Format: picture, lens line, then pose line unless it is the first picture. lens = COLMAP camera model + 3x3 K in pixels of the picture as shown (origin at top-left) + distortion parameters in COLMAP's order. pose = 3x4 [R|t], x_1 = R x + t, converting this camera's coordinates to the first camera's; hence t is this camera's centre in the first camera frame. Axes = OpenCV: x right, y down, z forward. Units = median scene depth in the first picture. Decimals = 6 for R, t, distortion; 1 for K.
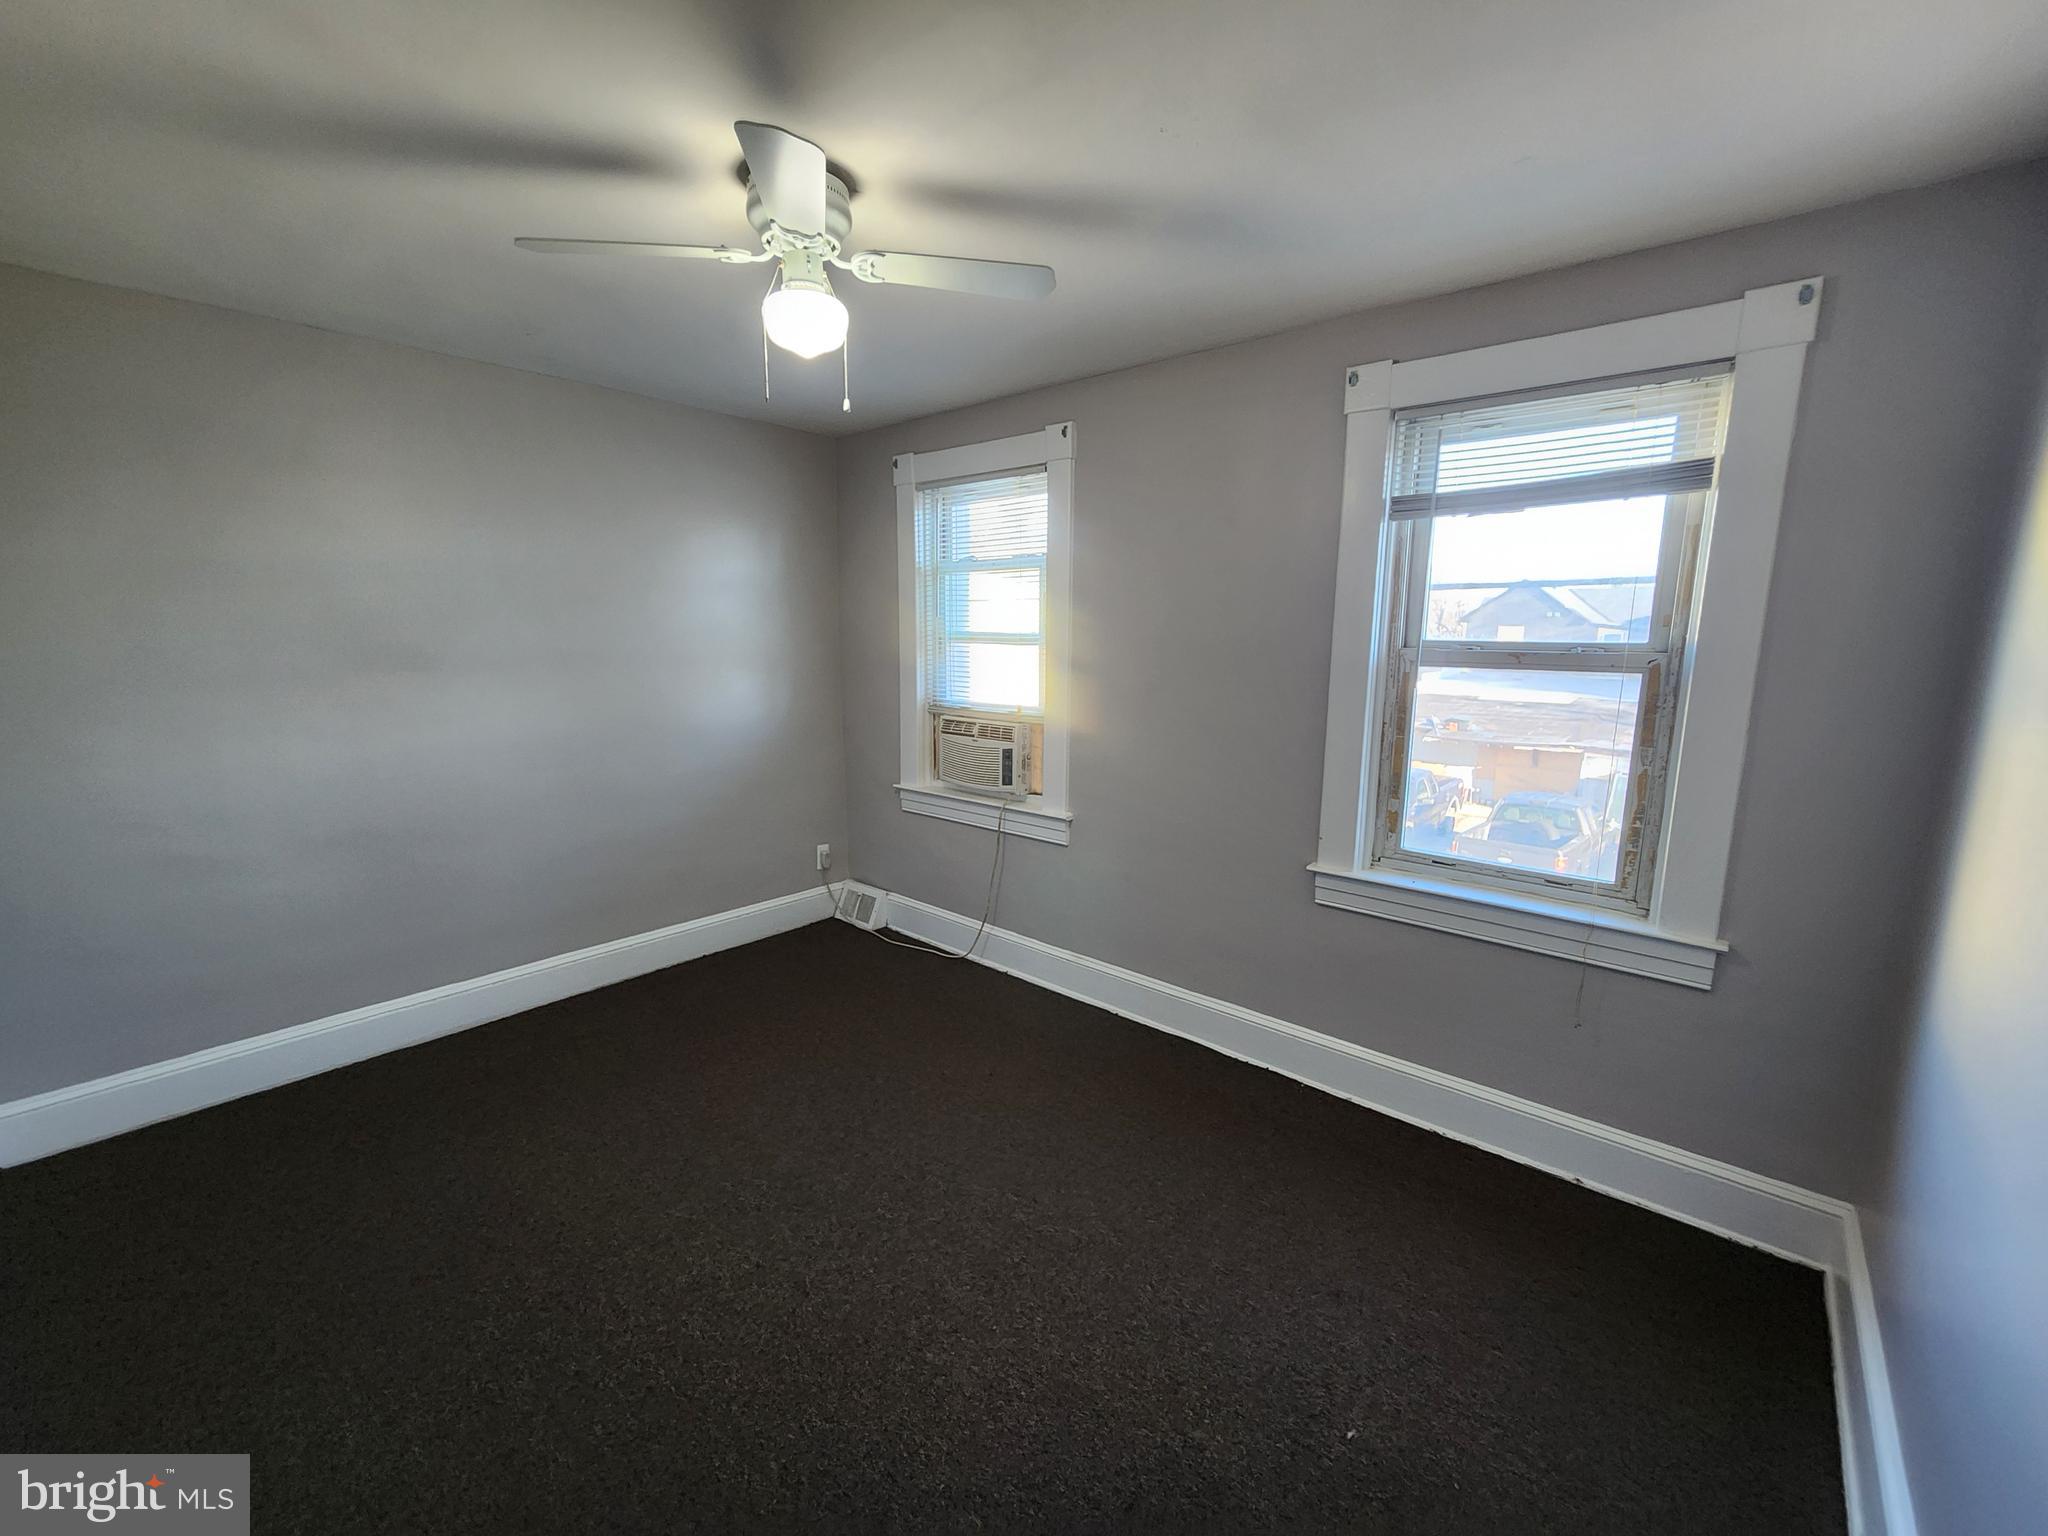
lens RADIAL K [[828.5, 0, 1036.4], [0, 828.5, 773.1], [0, 0, 1]] dist [-0.000050, 0.000183]
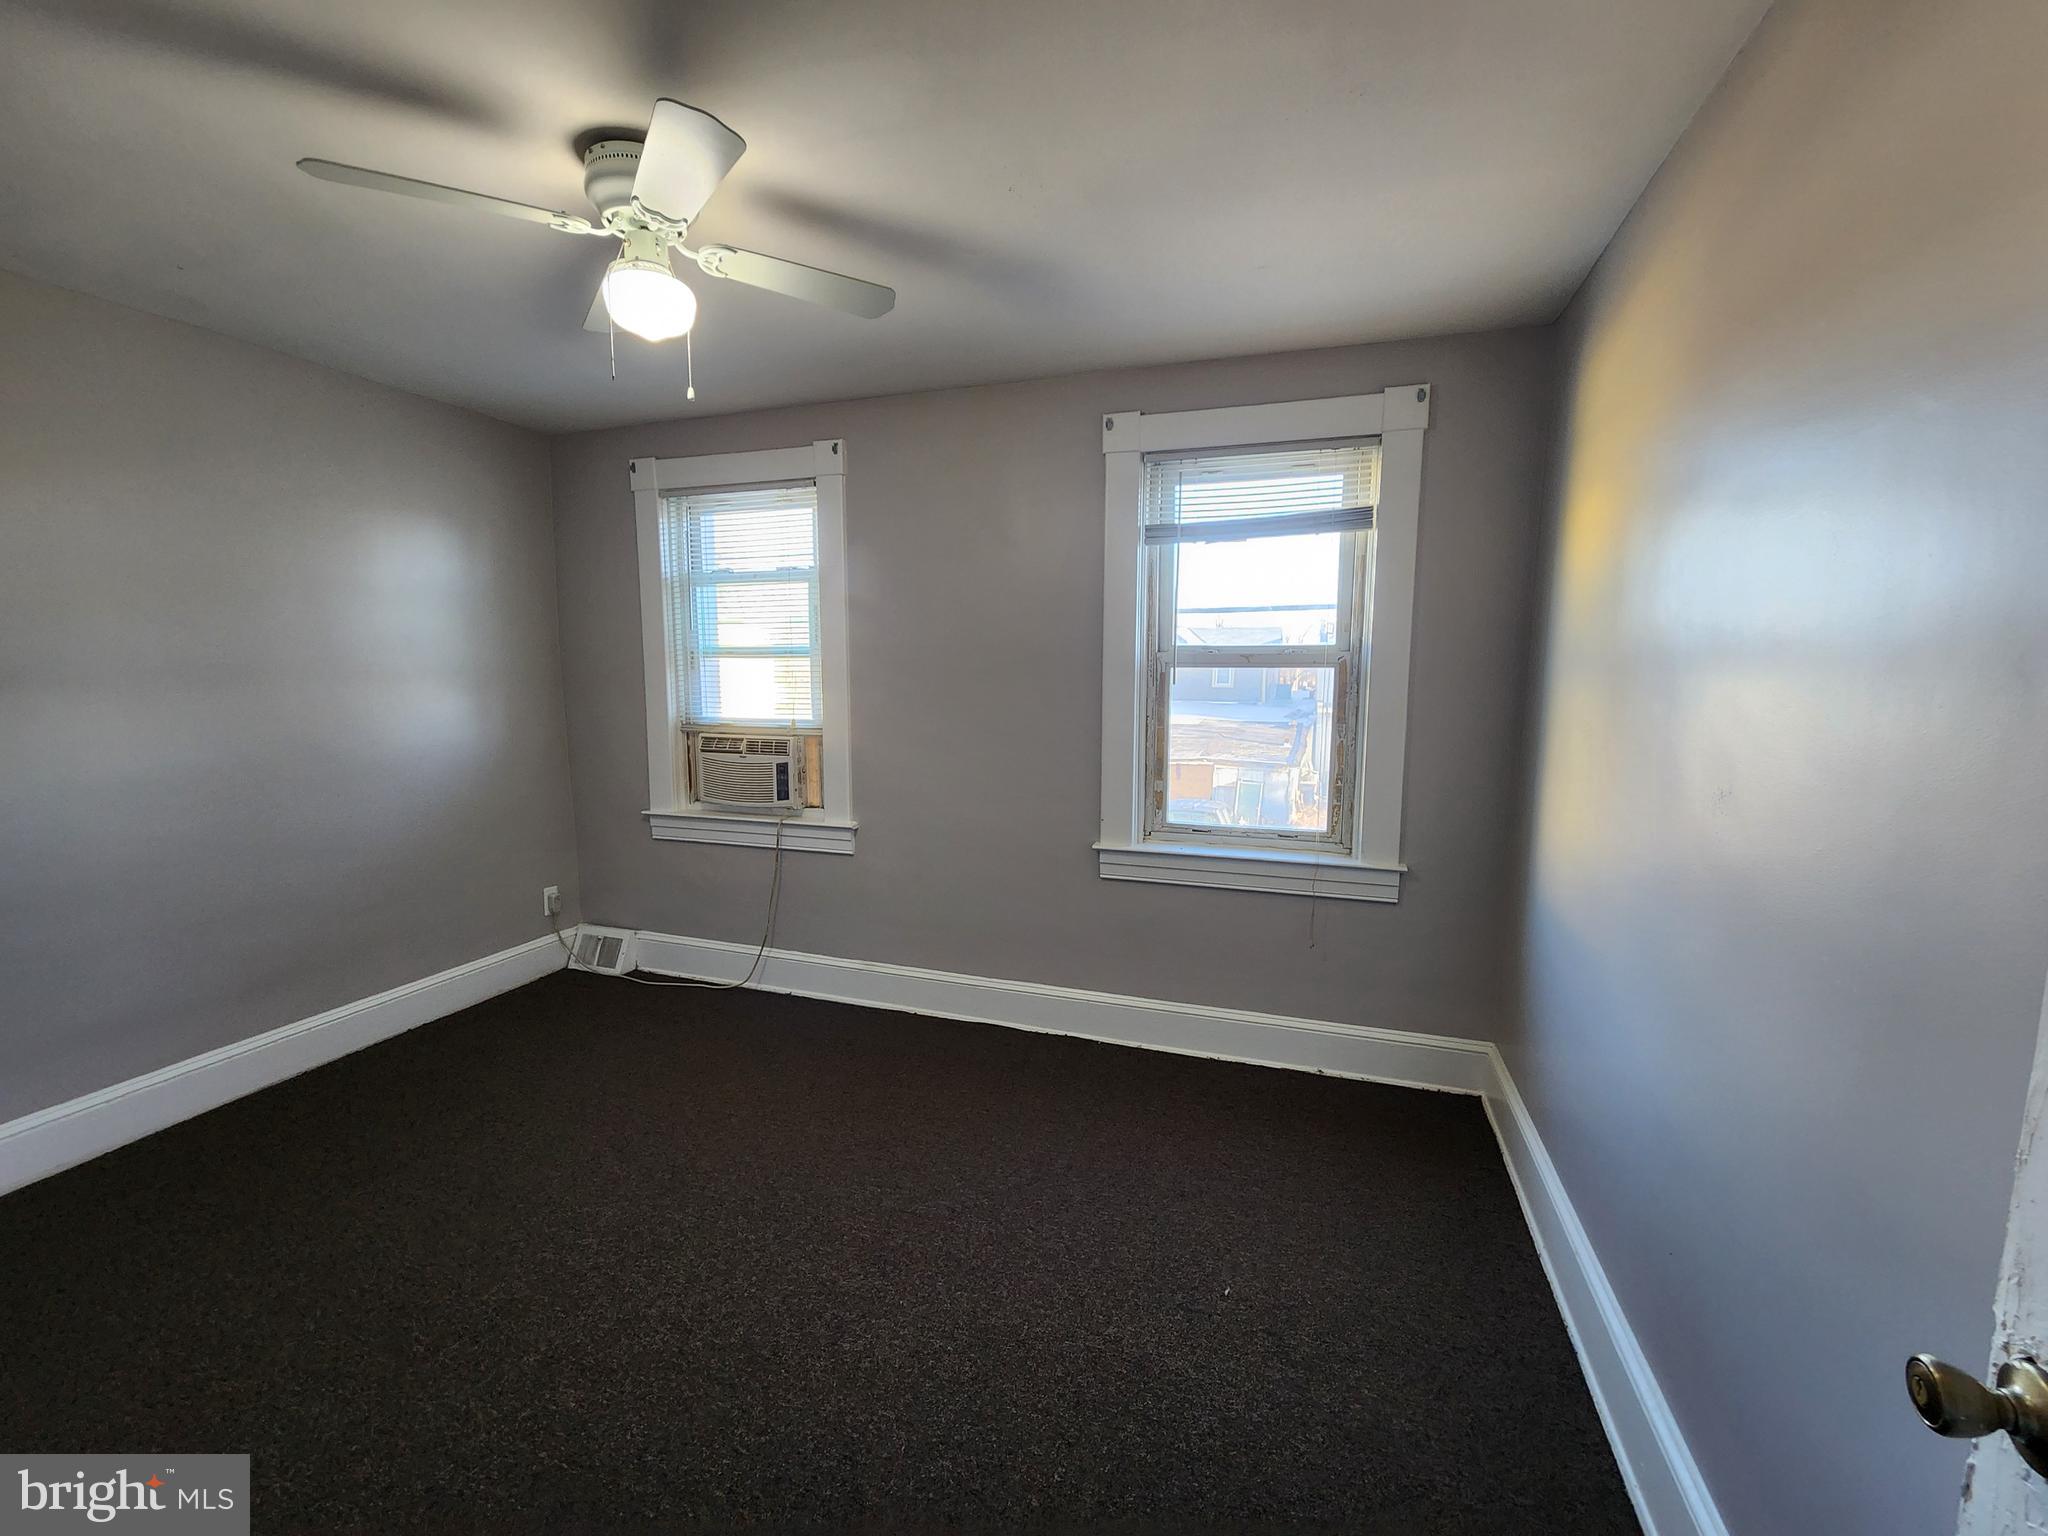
lens RADIAL K [[830.1, 0, 1027.6], [0, 830.1, 772.0], [0, 0, 1]] dist [0.000058, 0.000208]
pose [[0.928772, -0.051523, 0.367054, -0.172116], [0.067674, 0.997218, -0.031258, 0.043578], [-0.364422, 0.053872, 0.929674, -0.026681]]
